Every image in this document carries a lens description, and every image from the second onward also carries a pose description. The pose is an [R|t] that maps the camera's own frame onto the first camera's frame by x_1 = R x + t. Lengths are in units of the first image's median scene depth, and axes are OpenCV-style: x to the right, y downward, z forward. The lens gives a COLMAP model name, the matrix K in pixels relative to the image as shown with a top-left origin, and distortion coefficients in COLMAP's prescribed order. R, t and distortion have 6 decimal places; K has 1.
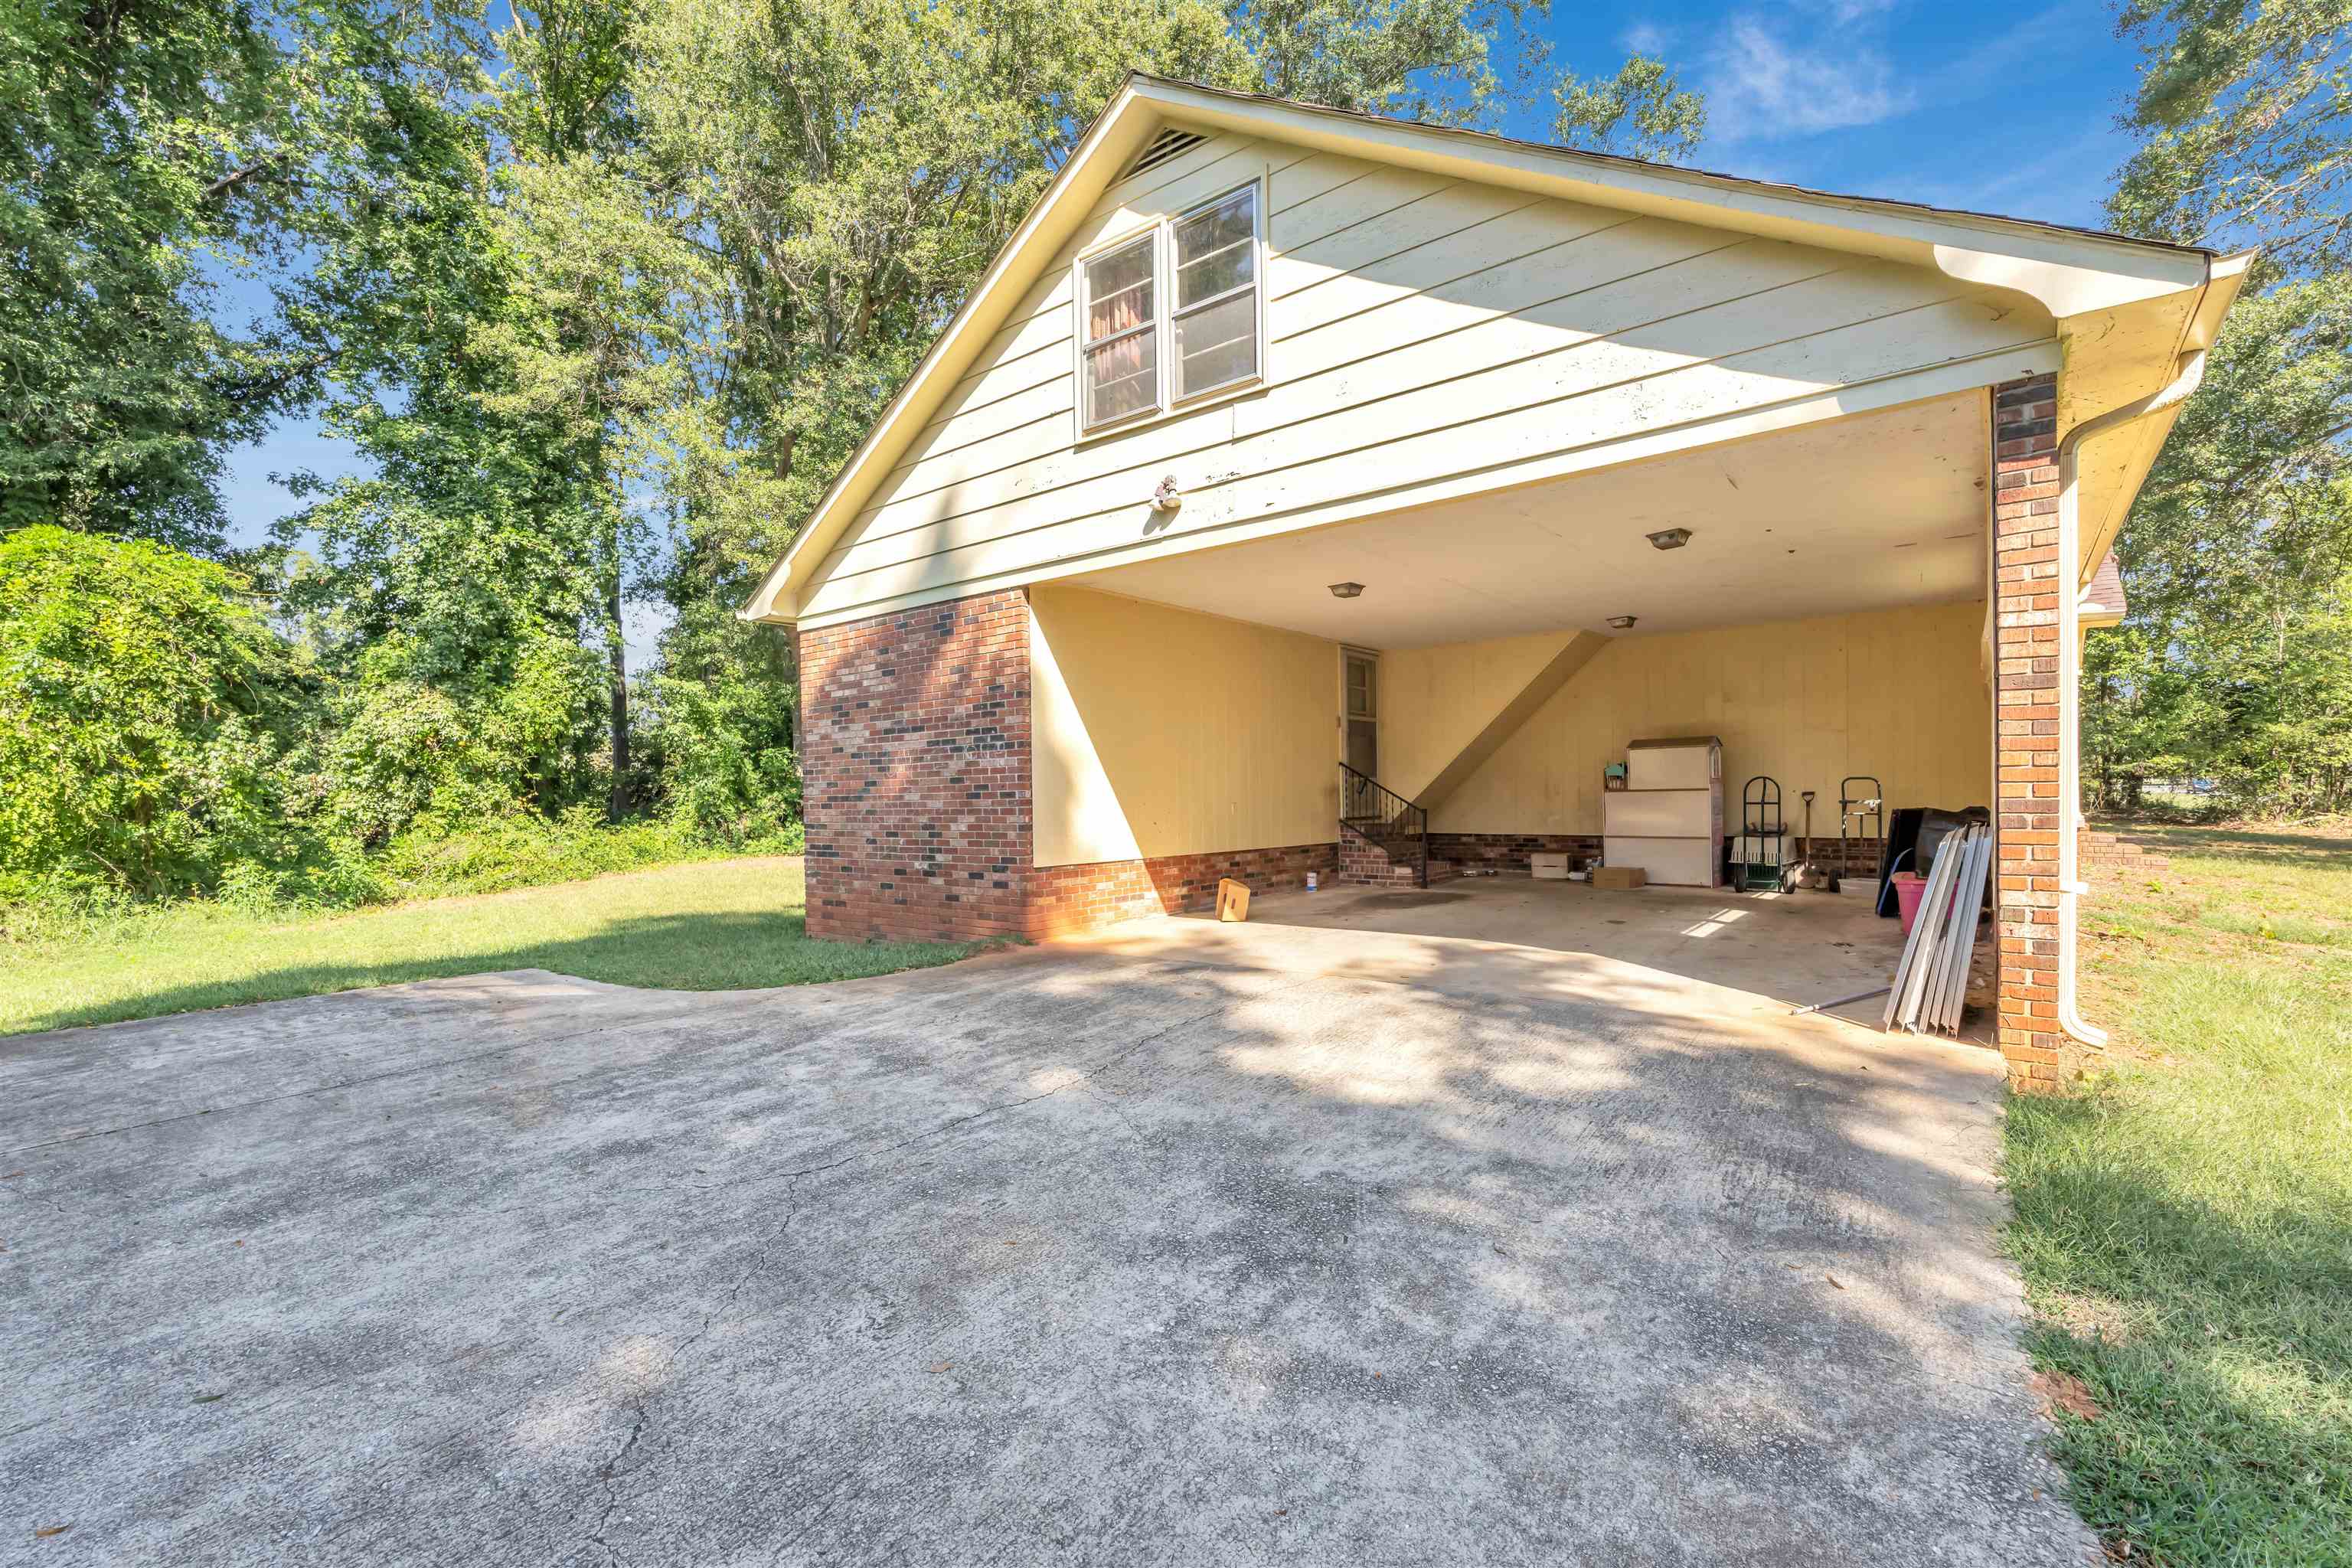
lens RADIAL K [[1028.1, 0, 1178.8], [0, 1028.1, 804.5], [0, 0, 1]] dist [0.001187, -0.000156]
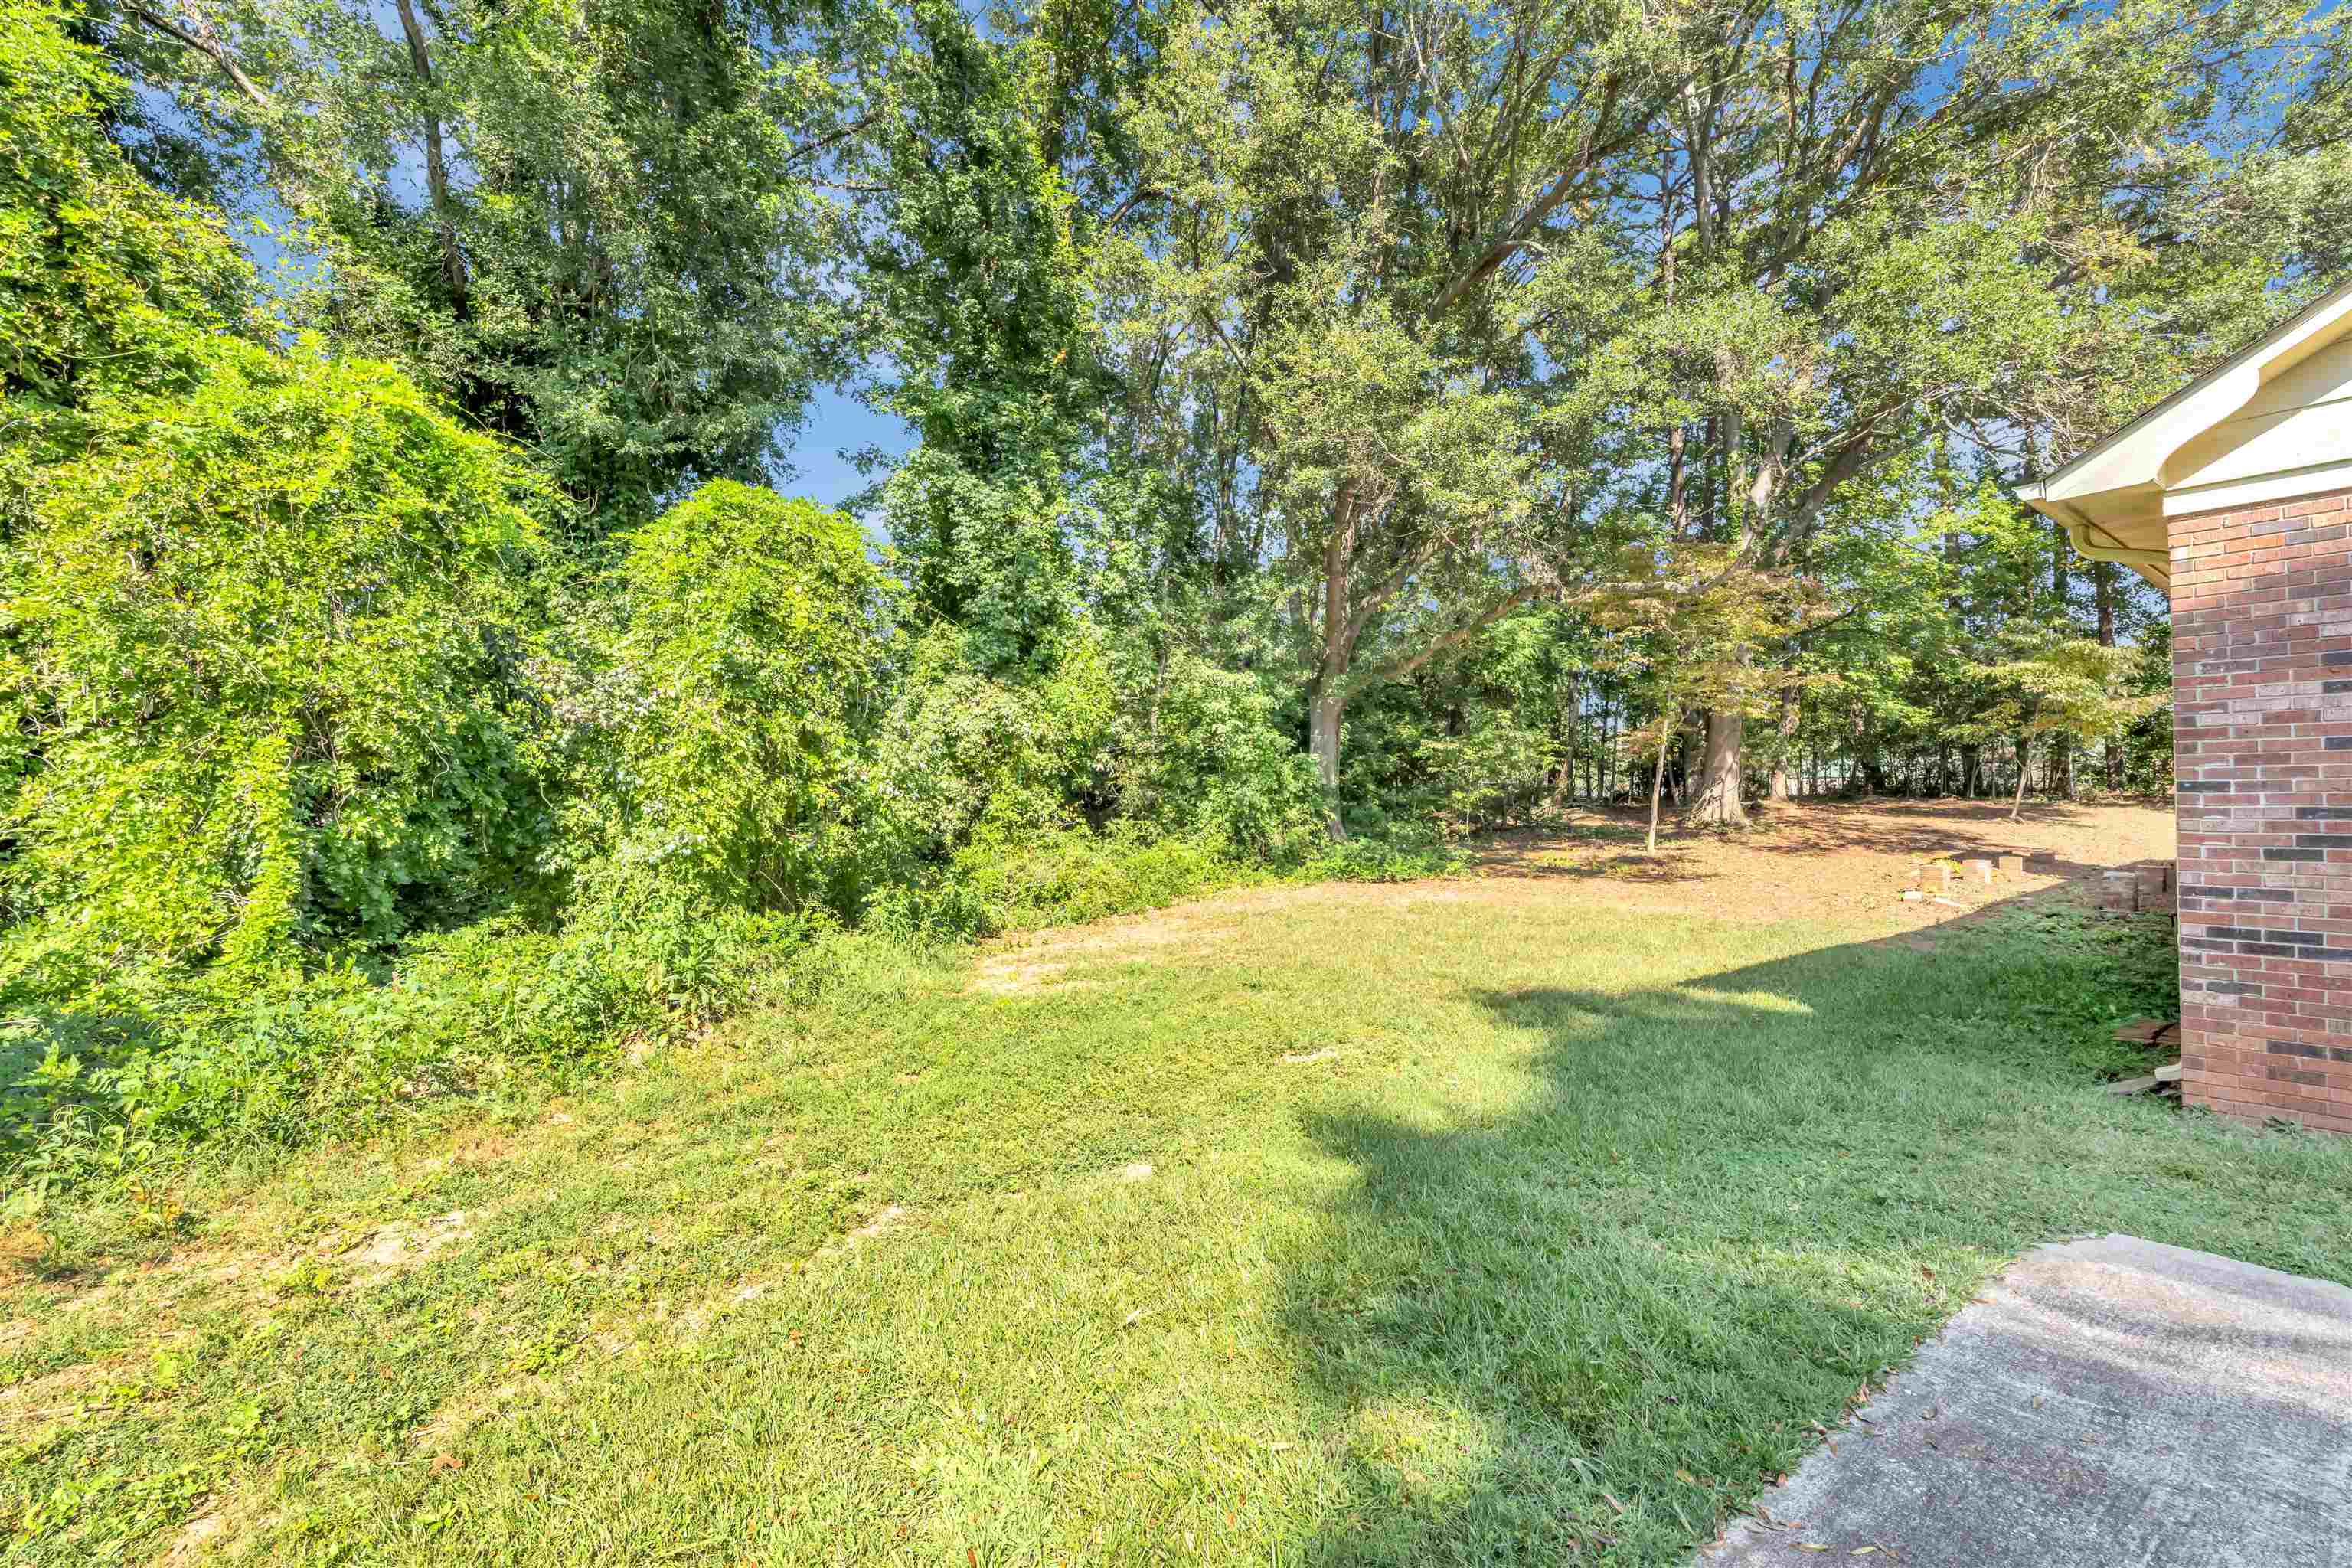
lens RADIAL K [[1028.1, 0, 1180.3], [0, 1028.1, 778.4], [0, 0, 1]] dist [0.001187, -0.000156]
pose [[0.970803, 0.008741, -0.239719, -0.363001], [-0.016265, 0.999435, -0.029427, -0.006632], [0.239326, 0.032467, 0.970396, 0.192608]]
